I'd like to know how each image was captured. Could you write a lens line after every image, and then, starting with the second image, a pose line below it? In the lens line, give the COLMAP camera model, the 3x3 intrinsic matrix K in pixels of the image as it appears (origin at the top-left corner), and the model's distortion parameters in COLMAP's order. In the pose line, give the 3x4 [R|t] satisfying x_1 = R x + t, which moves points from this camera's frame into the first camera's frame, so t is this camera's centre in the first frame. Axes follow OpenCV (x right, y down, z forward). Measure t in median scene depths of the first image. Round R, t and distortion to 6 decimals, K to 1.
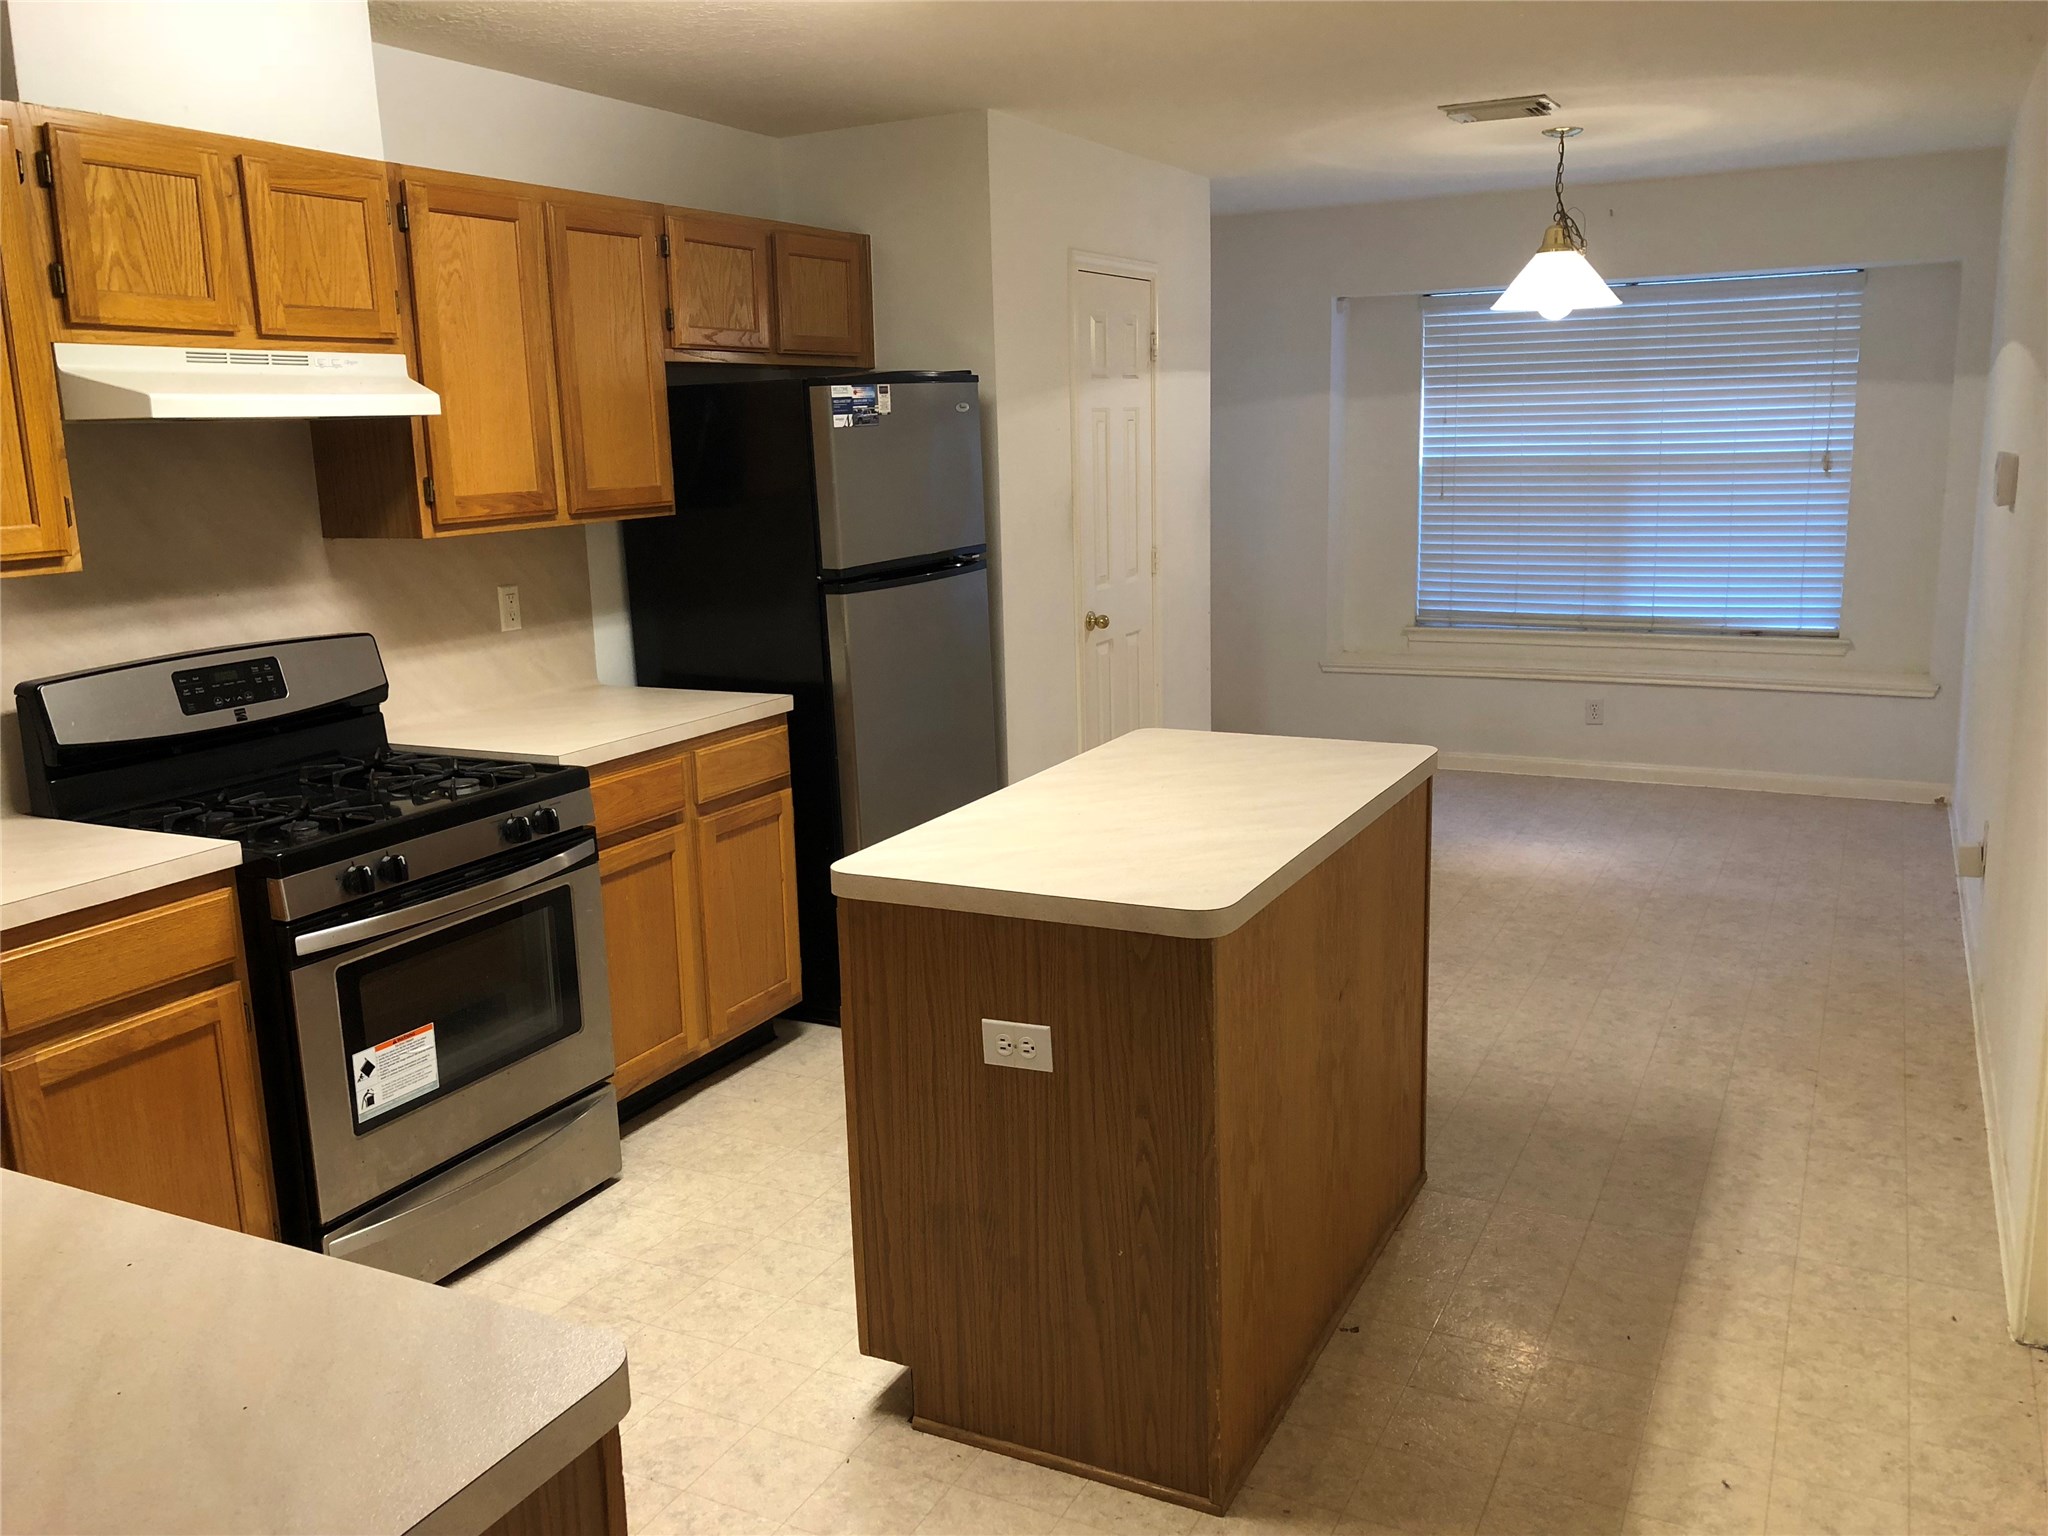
lens RADIAL K [[1701.3, 0, 1031.8], [0, 1701.3, 760.8], [0, 0, 1]] dist [0.050260, -0.040161]
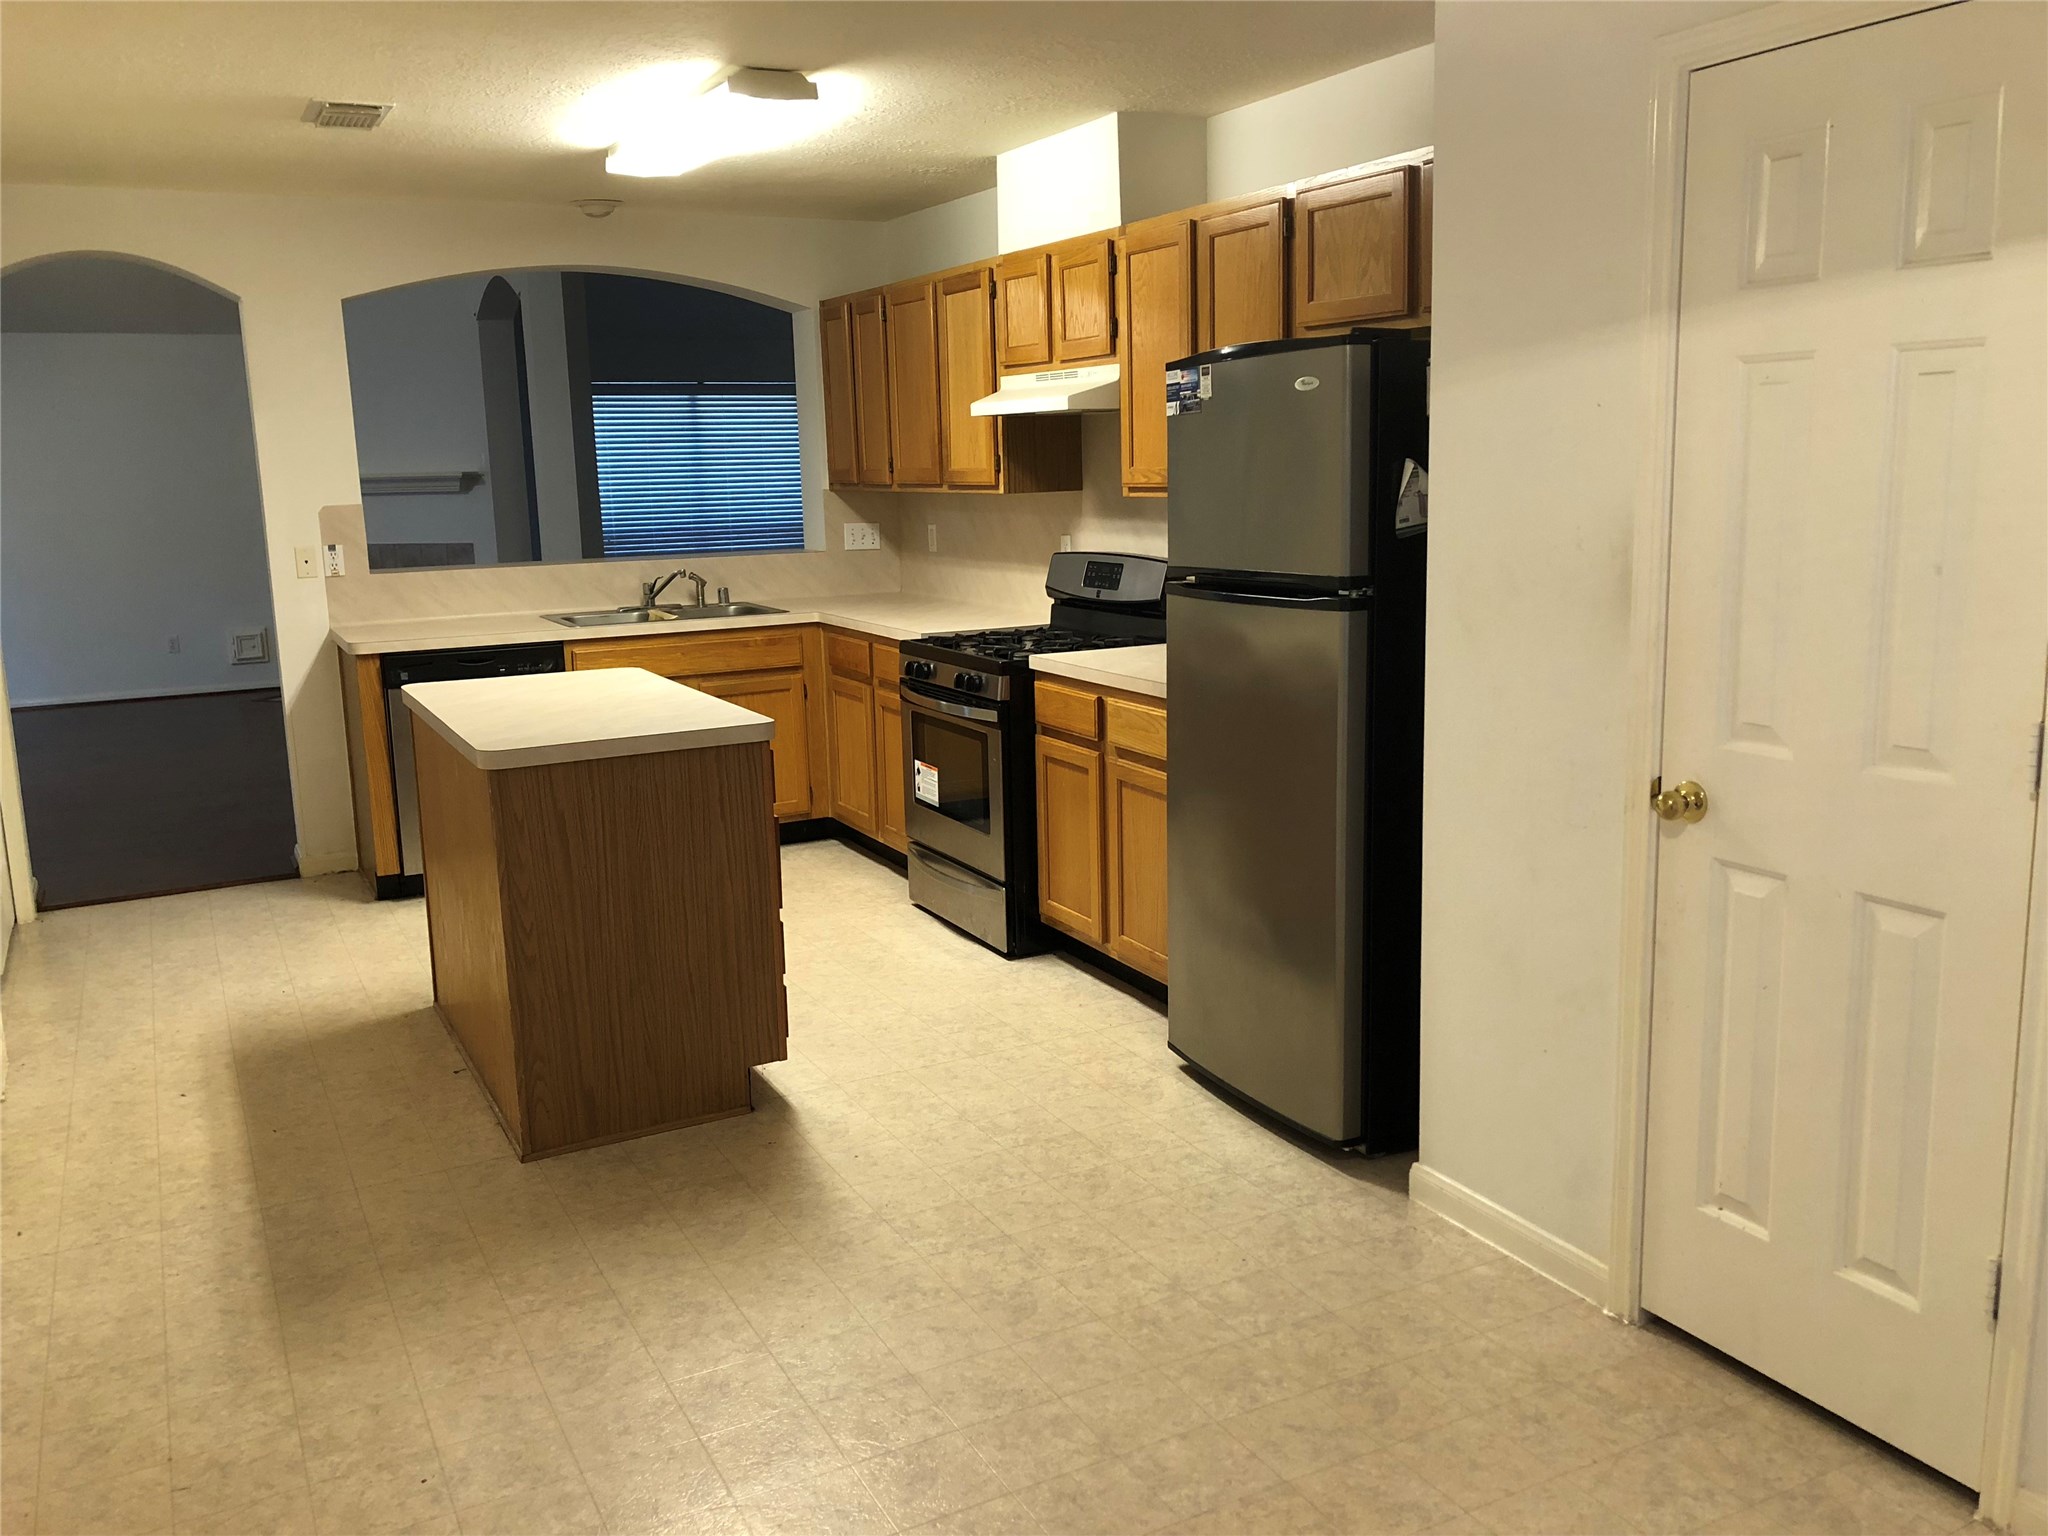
lens RADIAL K [[1701.3, 0, 1014.8], [0, 1701.3, 770.1], [0, 0, 1]] dist [0.050260, -0.040161]
pose [[-0.598206, 0.189697, -0.778566, 0.583855], [-0.114777, 0.941277, 0.317529, -0.248355], [0.793080, 0.279309, -0.541304, 1.237038]]
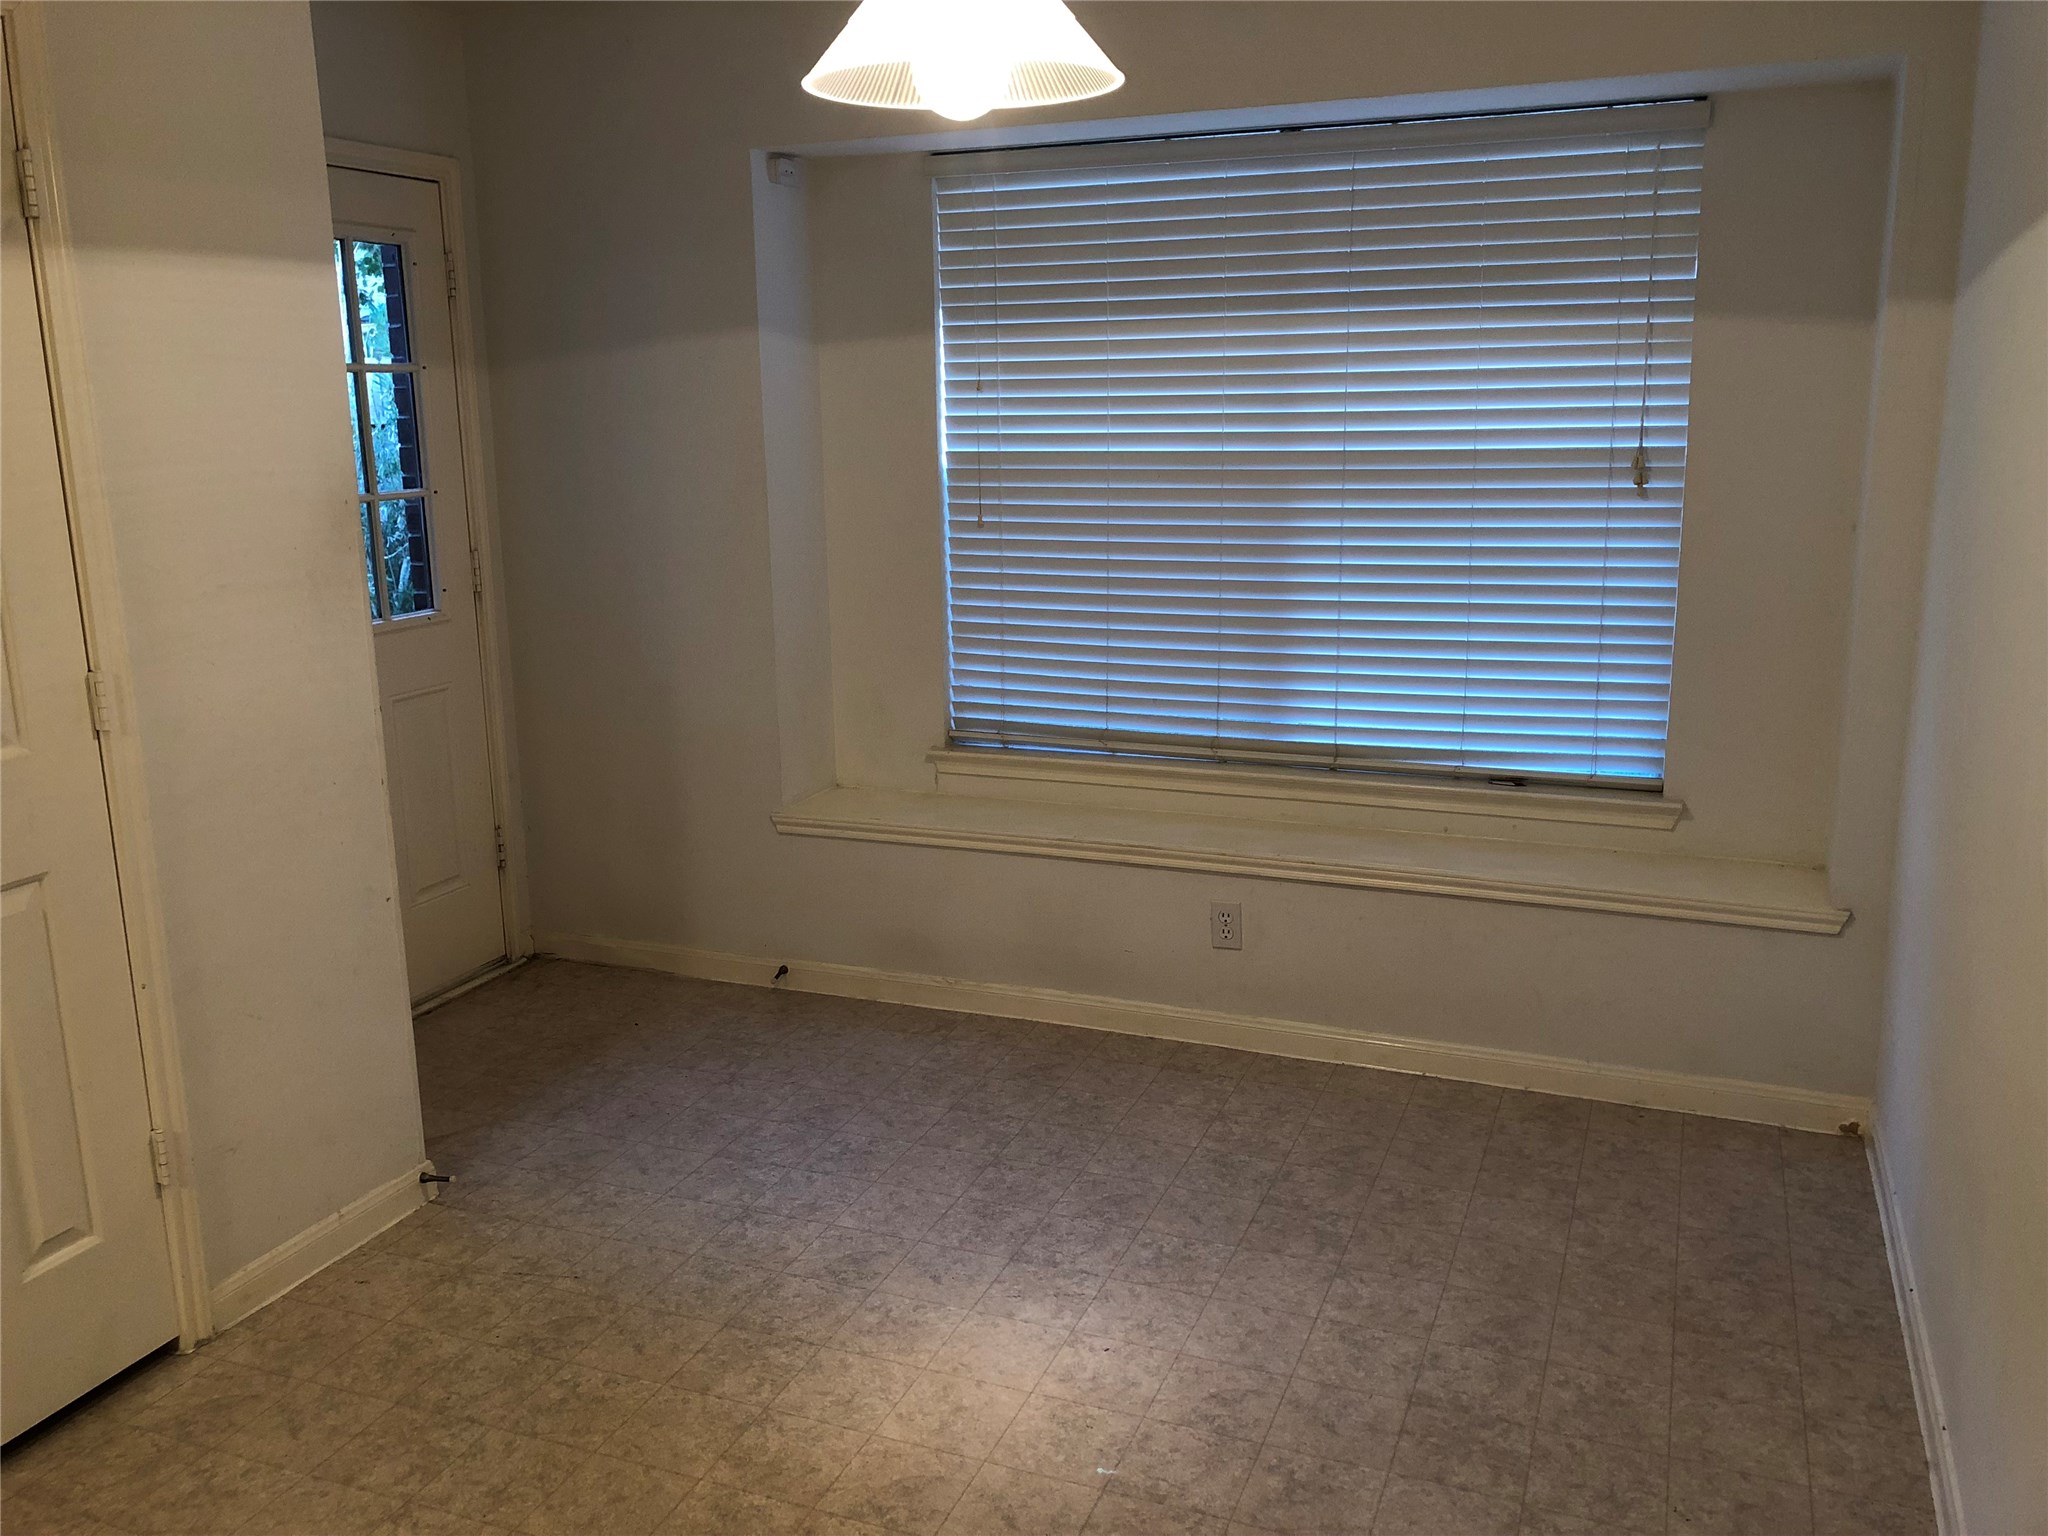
lens RADIAL K [[1701.3, 0, 1006.9], [0, 1701.3, 767.1], [0, 0, 1]] dist [0.050260, -0.040161]
pose [[0.997394, -0.007986, 0.071700, 0.228703], [0.006562, 0.999777, 0.020067, -0.093766], [-0.071844, -0.019544, 0.997224, 0.483830]]
